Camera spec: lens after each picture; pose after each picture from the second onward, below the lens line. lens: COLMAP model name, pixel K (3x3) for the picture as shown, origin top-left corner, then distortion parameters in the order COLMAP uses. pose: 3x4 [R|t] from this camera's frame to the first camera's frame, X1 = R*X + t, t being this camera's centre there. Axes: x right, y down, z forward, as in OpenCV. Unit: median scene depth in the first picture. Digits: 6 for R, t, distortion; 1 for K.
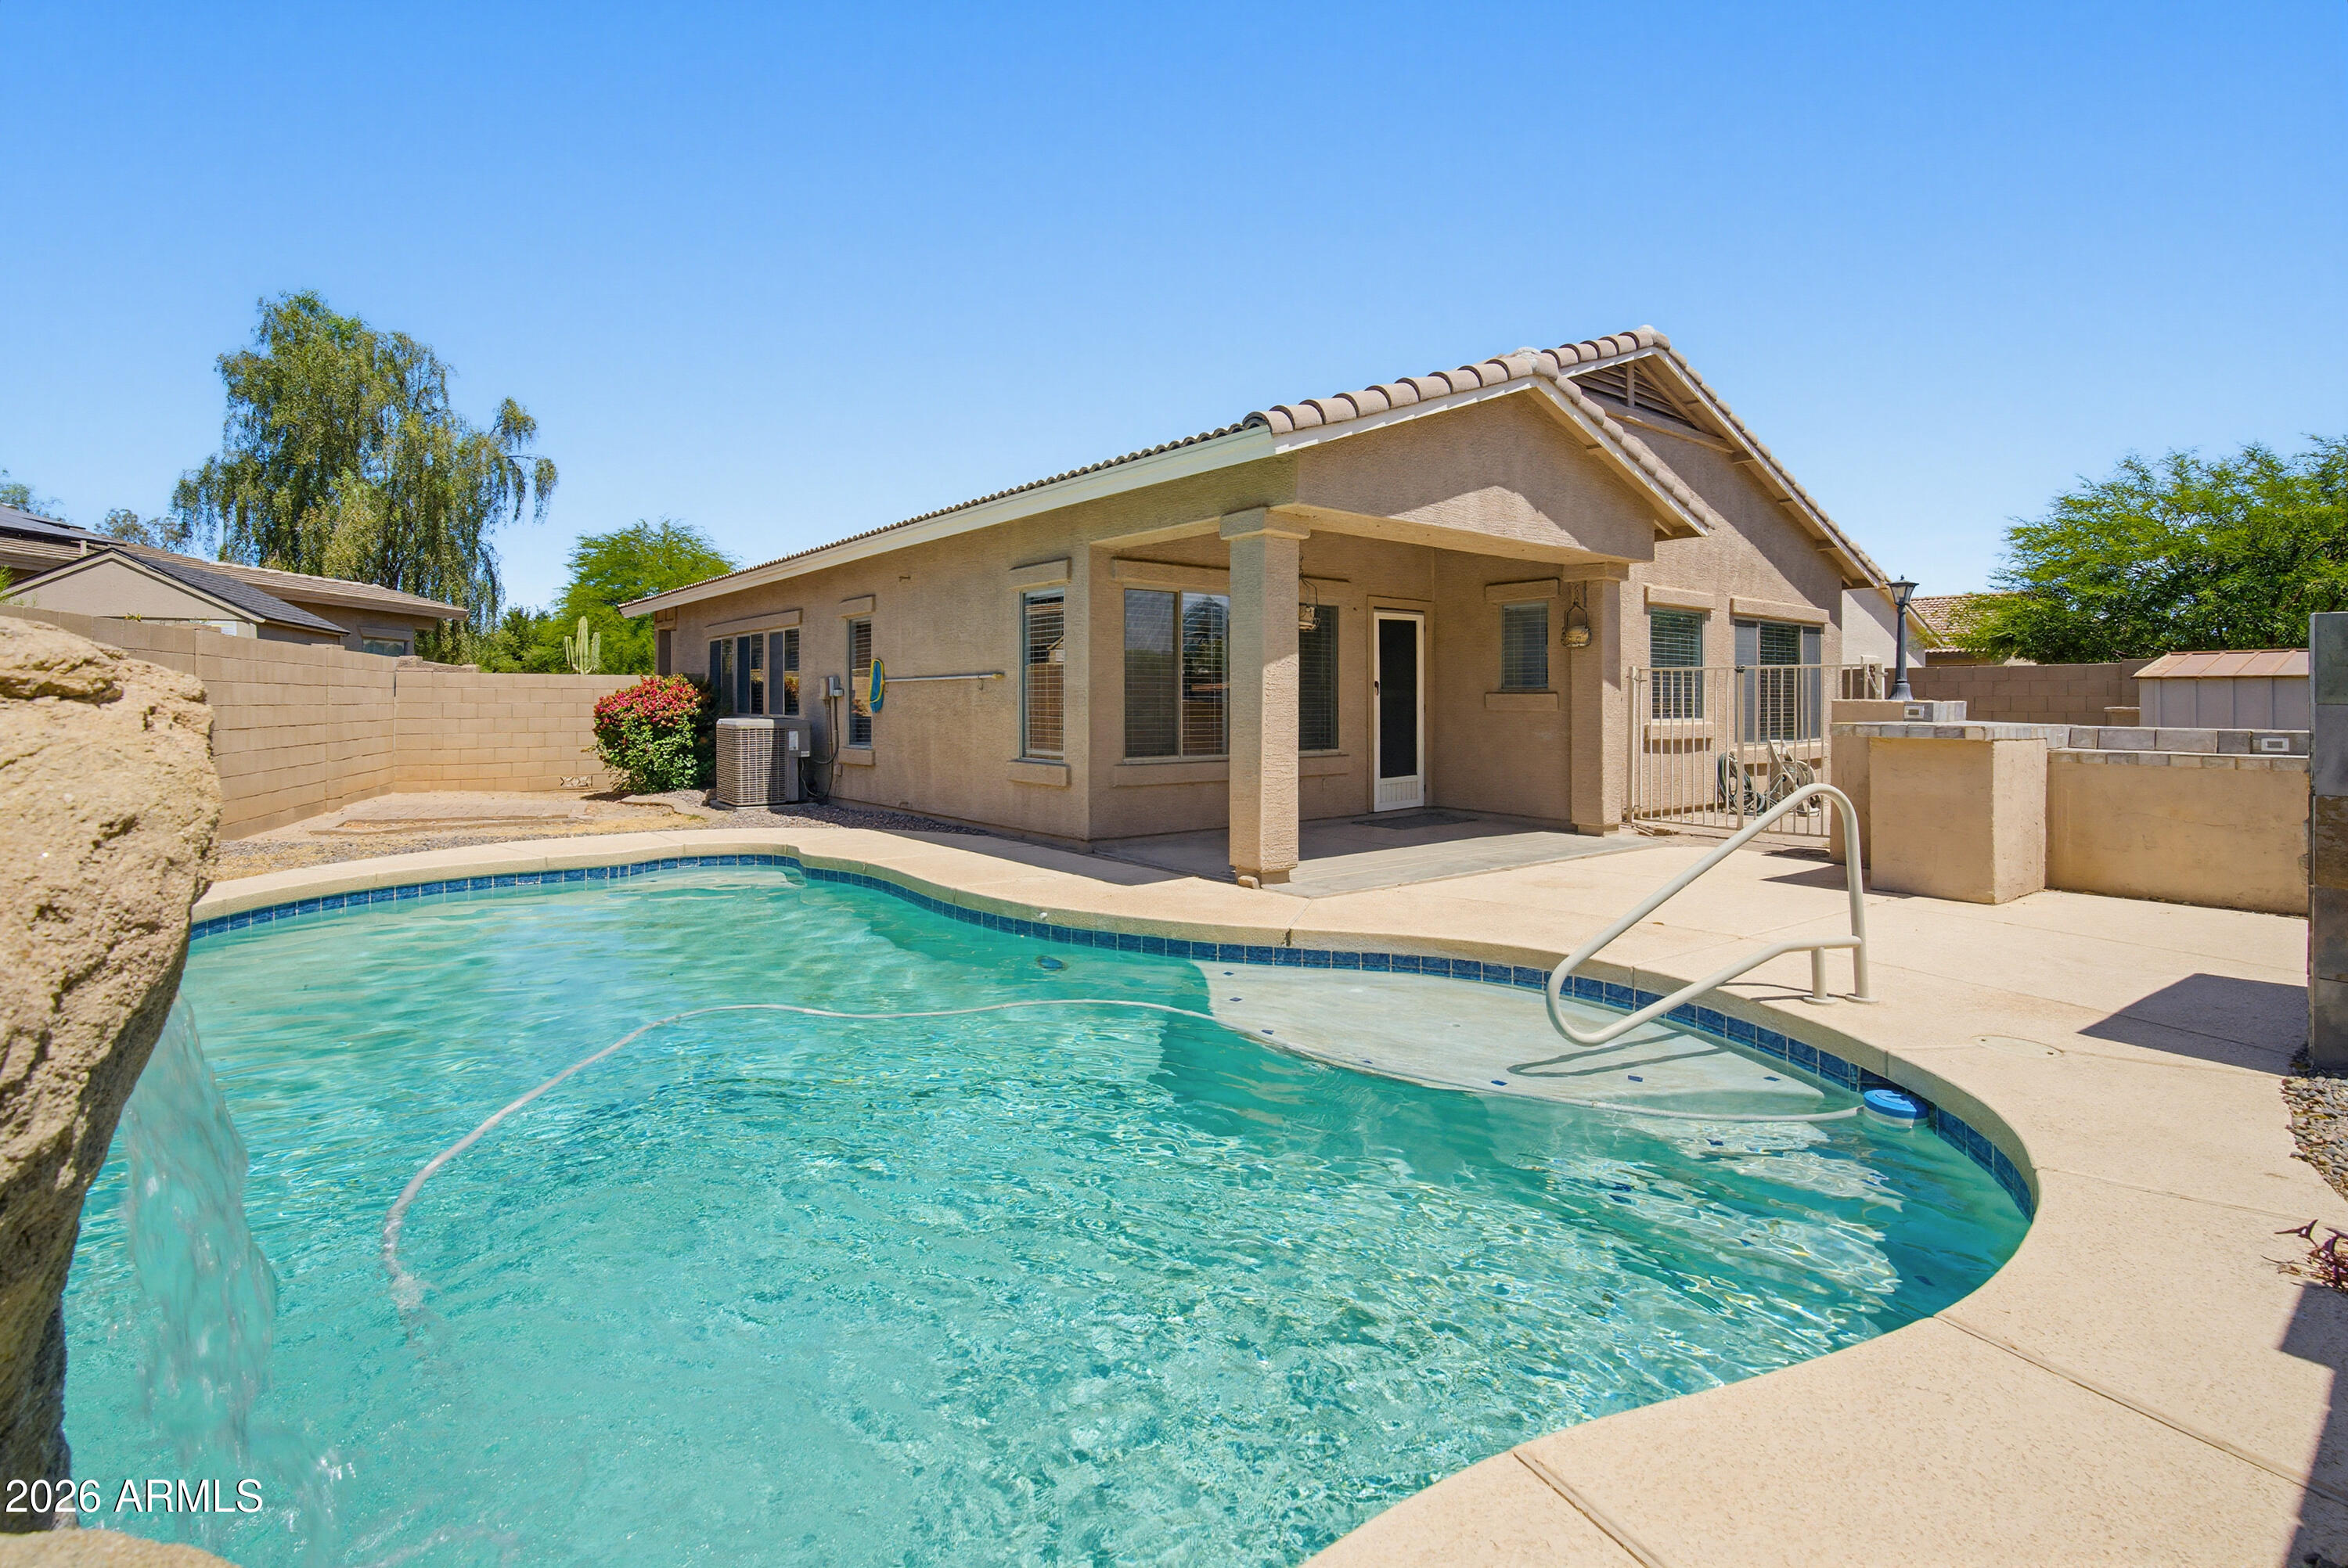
lens RADIAL K [[1087.4, 0, 1183.4], [0, 1087.4, 687.9], [0, 0, 1]] dist [0.001668, 0.000416]
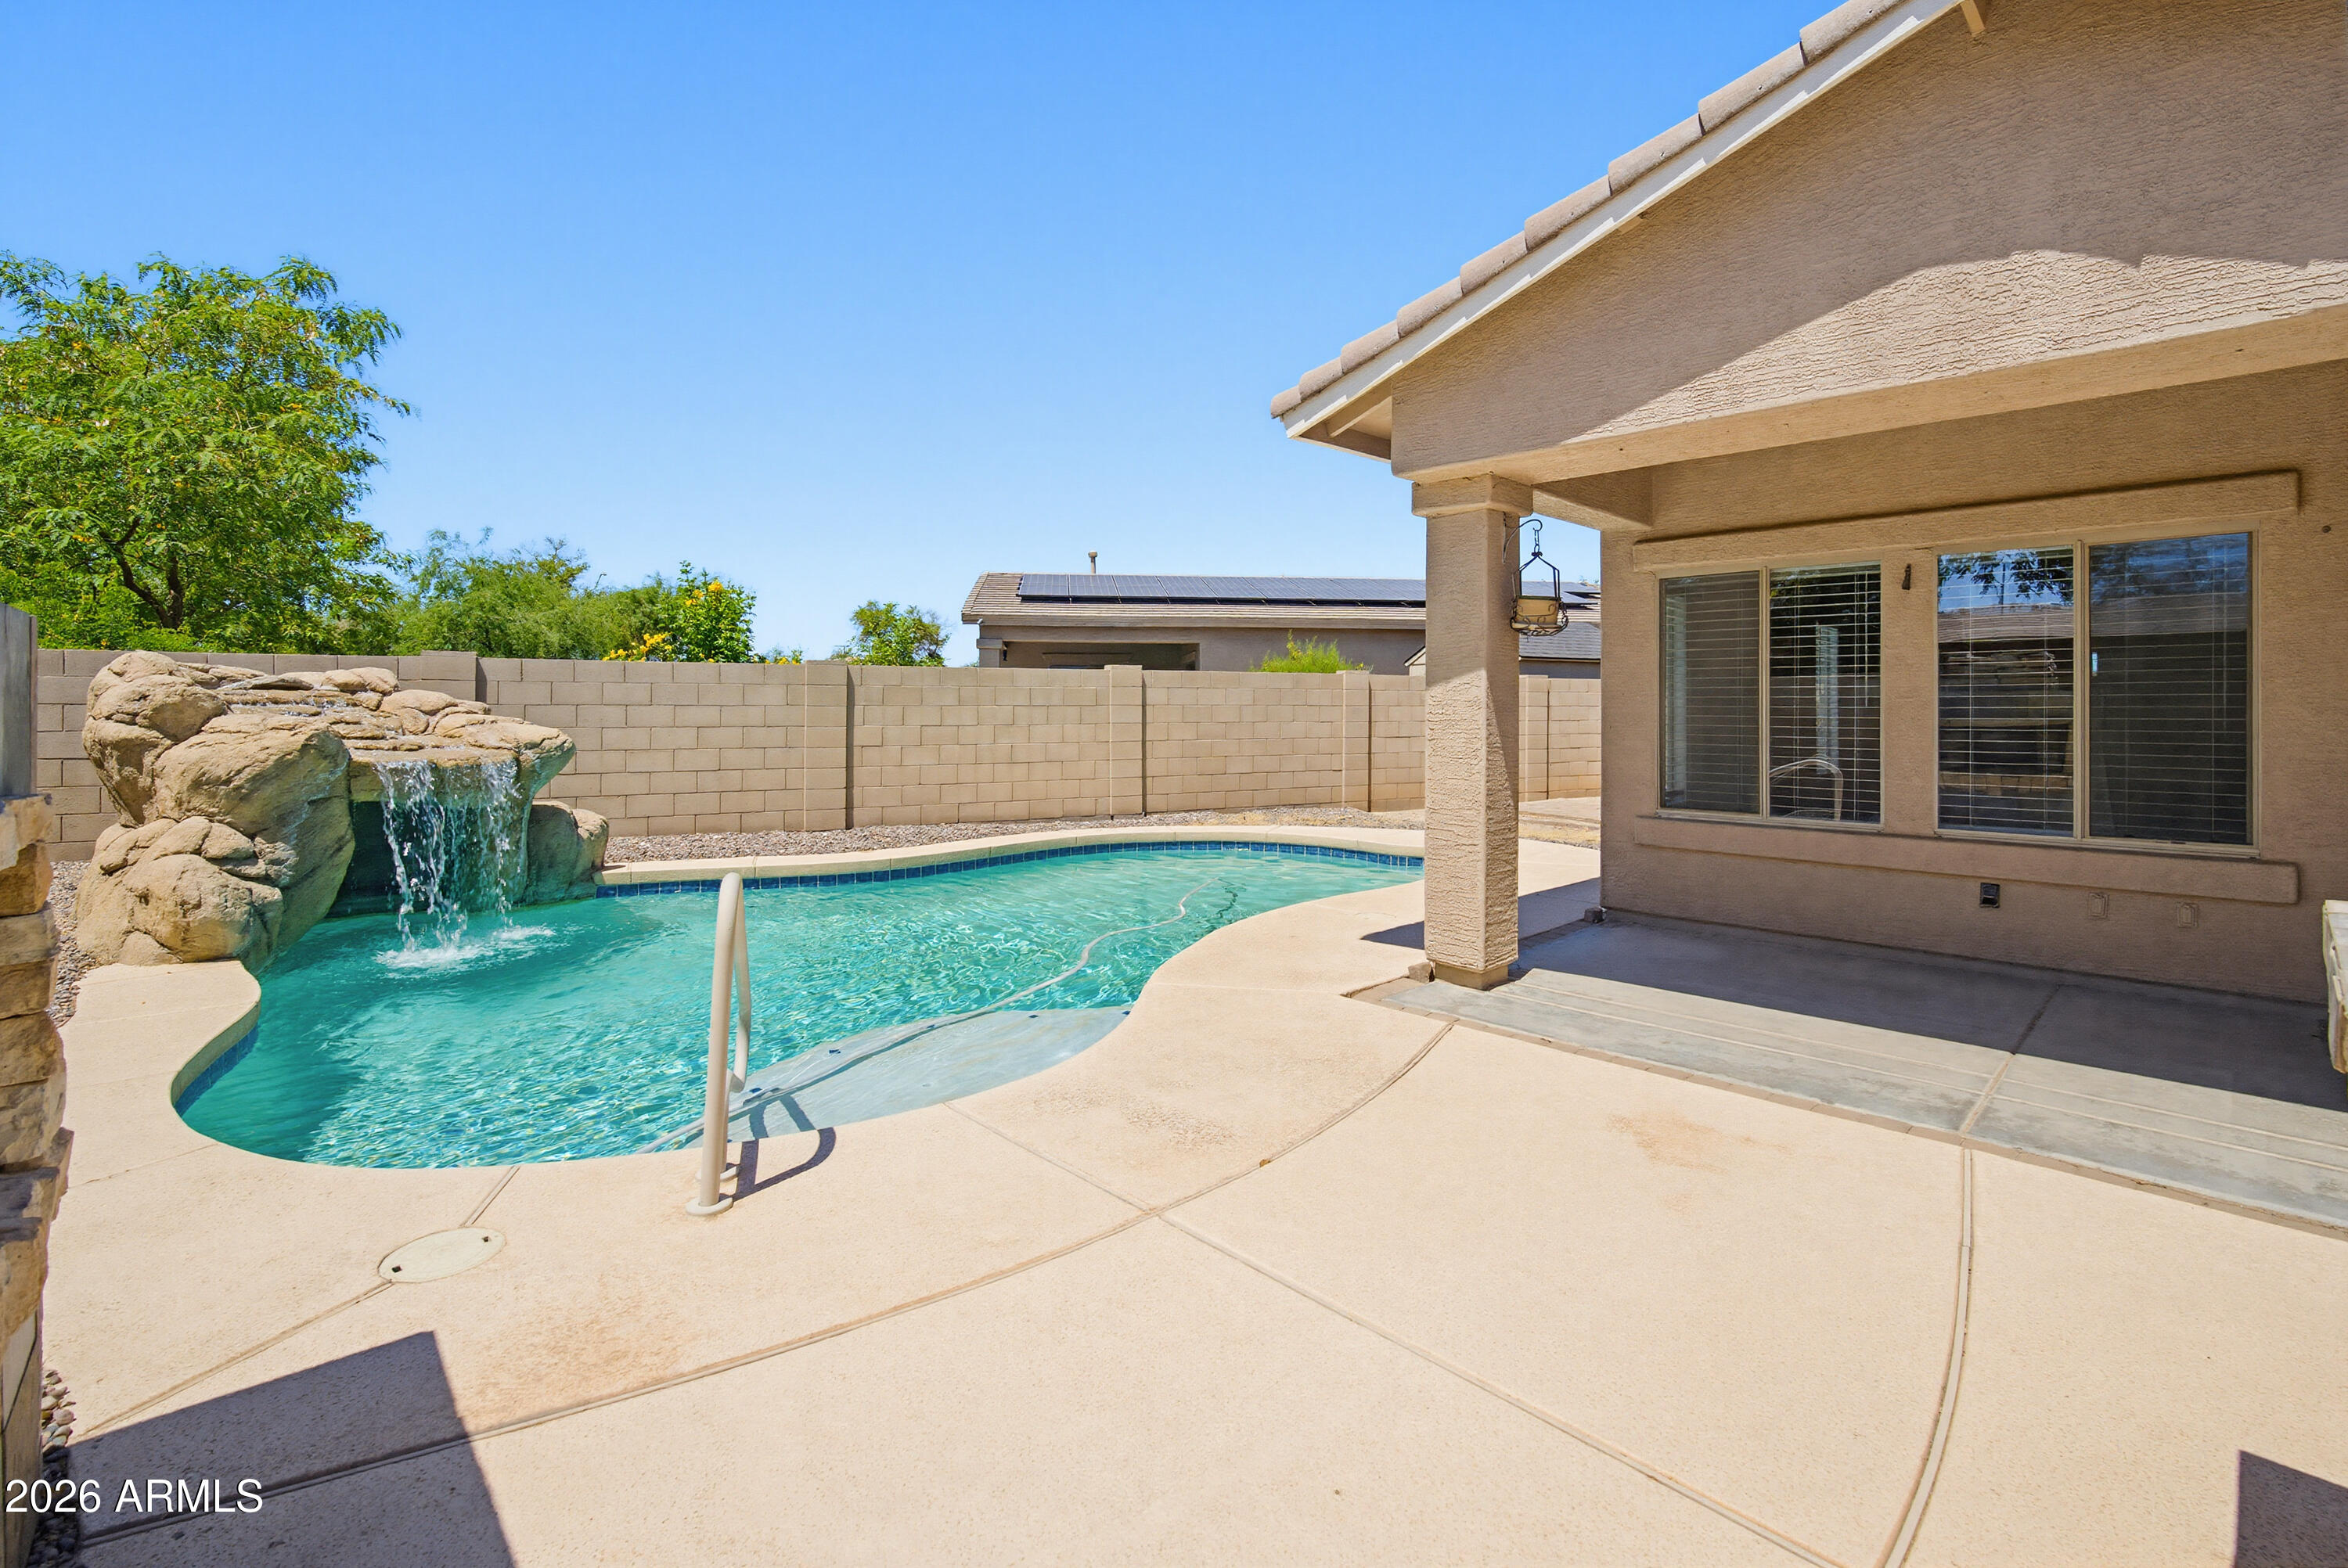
lens RADIAL K [[1082.9, 0, 1163.2], [0, 1082.9, 704.9], [0, 0, 1]] dist [0.002655, 0.000607]
pose [[0.088410, -0.002363, -0.996081, 0.548892], [0.010598, 0.999943, -0.001431, -0.006846], [0.996028, -0.010430, 0.088430, 0.504868]]
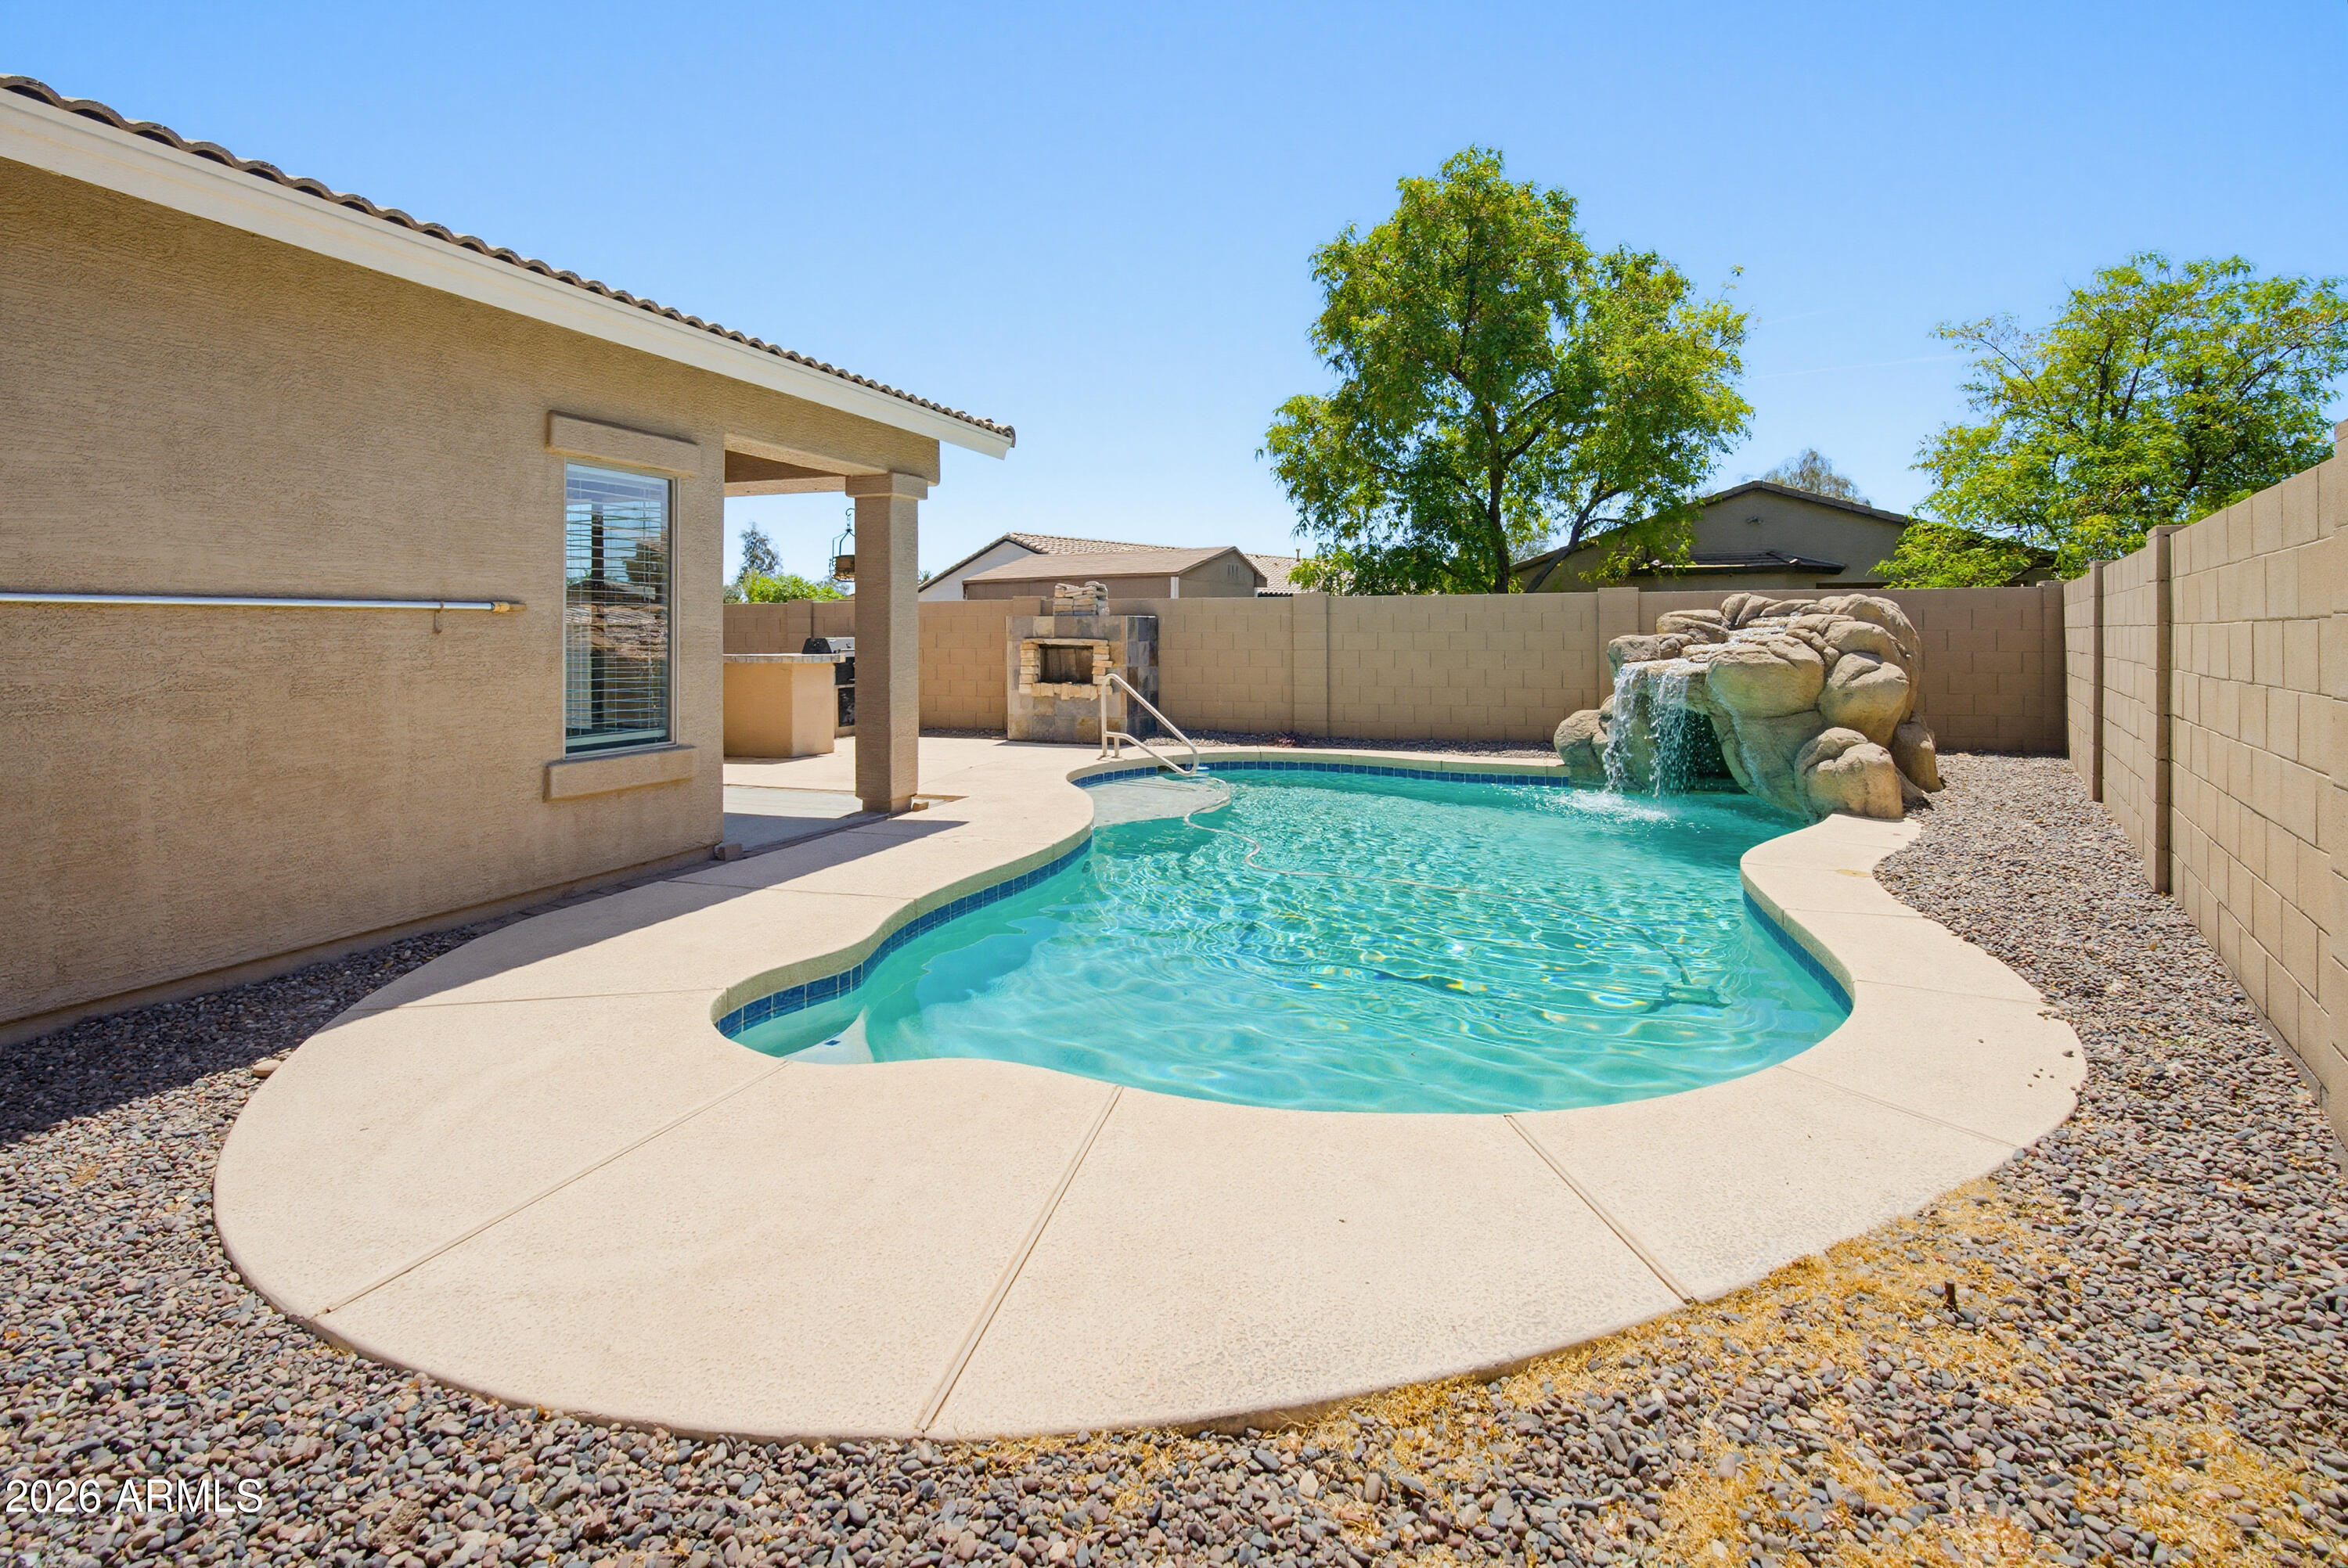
lens RADIAL K [[1088.9, 0, 1172.8], [0, 1088.9, 630.6], [0, 0, 1]] dist [-0.000797, -0.000113]
pose [[-0.507623, -0.000383, 0.861579, -0.708911], [-0.011111, 0.999920, -0.006102, -0.000293], [-0.861508, -0.012670, -0.507586, 0.908769]]
